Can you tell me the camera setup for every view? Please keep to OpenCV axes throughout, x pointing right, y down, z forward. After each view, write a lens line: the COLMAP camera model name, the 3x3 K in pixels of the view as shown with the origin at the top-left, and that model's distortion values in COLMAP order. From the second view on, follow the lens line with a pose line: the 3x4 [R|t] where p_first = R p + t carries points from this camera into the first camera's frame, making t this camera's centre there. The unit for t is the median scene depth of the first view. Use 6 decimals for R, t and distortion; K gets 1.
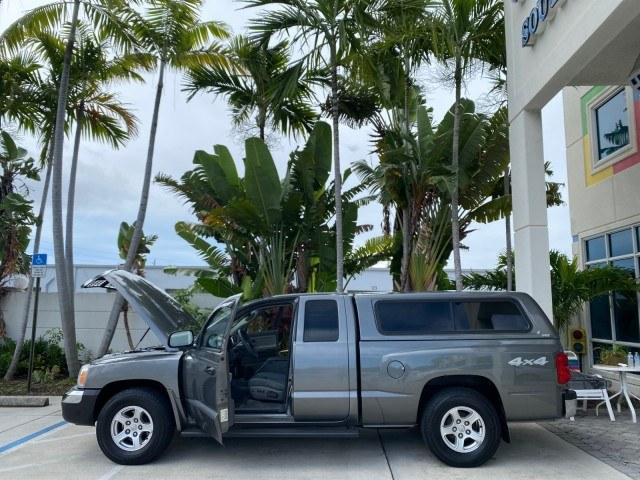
lens RADIAL K [[493.6, 0, 319.5], [0, 493.6, 238.5], [0, 0, 1]] dist [0.023916, -0.025896]
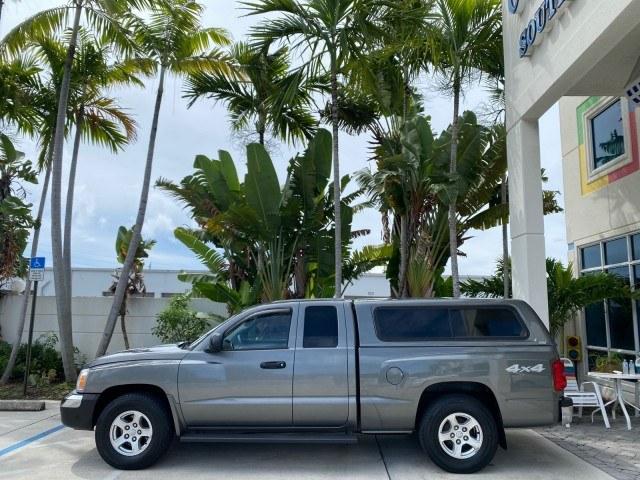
lens RADIAL K [[493.6, 0, 321.2], [0, 493.6, 237.5], [0, 0, 1]] dist [0.023916, -0.025896]
pose [[0.999904, 0.008730, 0.010742, -0.004233], [-0.008603, 0.999893, -0.011817, -0.001752], [-0.010844, 0.011724, 0.999872, -0.004902]]
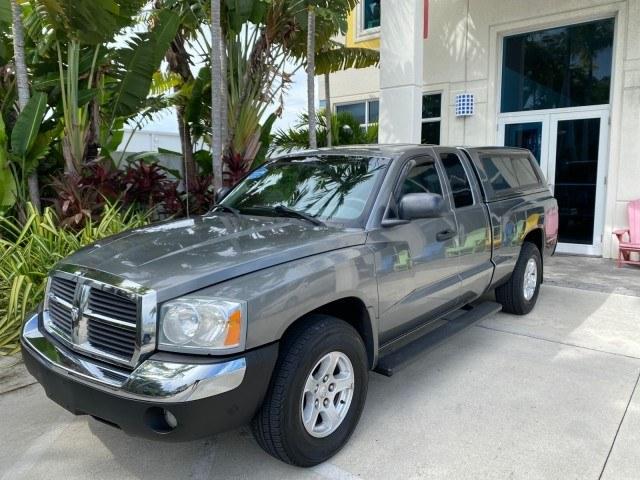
lens RADIAL K [[493.6, 0, 319.4], [0, 493.6, 236.2], [0, 0, 1]] dist [0.023916, -0.025896]
pose [[0.598808, -0.108024, 0.793574, -0.381597], [-0.103435, 0.972133, 0.210378, 0.059201], [-0.794185, -0.208059, 0.570948, 0.372458]]
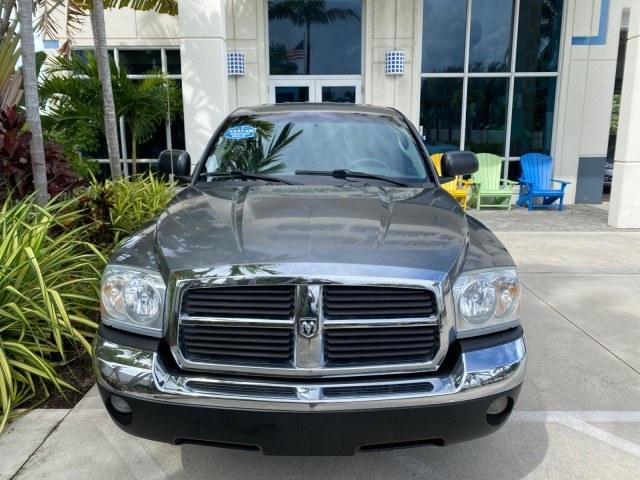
lens RADIAL K [[493.6, 0, 319.3], [0, 493.6, 237.1], [0, 0, 1]] dist [0.023916, -0.025896]
pose [[-0.047182, -0.203937, 0.977846, -0.421166], [-0.134890, 0.971270, 0.196057, 0.097784], [-0.989737, -0.122651, -0.073336, 0.610722]]
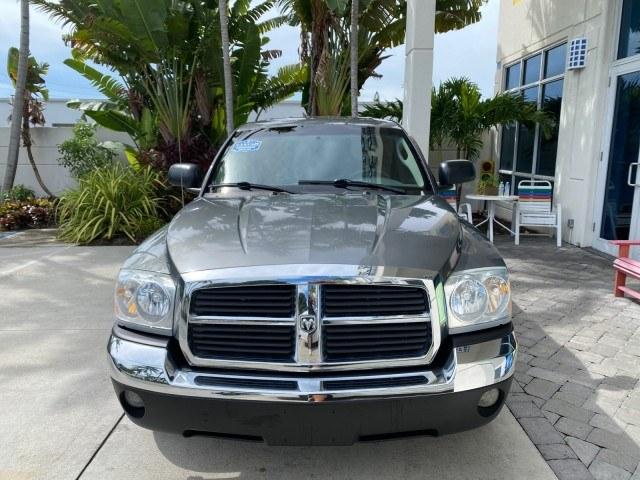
lens RADIAL K [[493.6, 0, 319.2], [0, 493.6, 236.9], [0, 0, 1]] dist [0.023916, -0.025896]
pose [[0.999630, -0.011412, 0.024685, 0.158413], [0.002925, 0.947537, 0.319631, 0.007372], [-0.027037, -0.319441, 0.947220, 0.009787]]
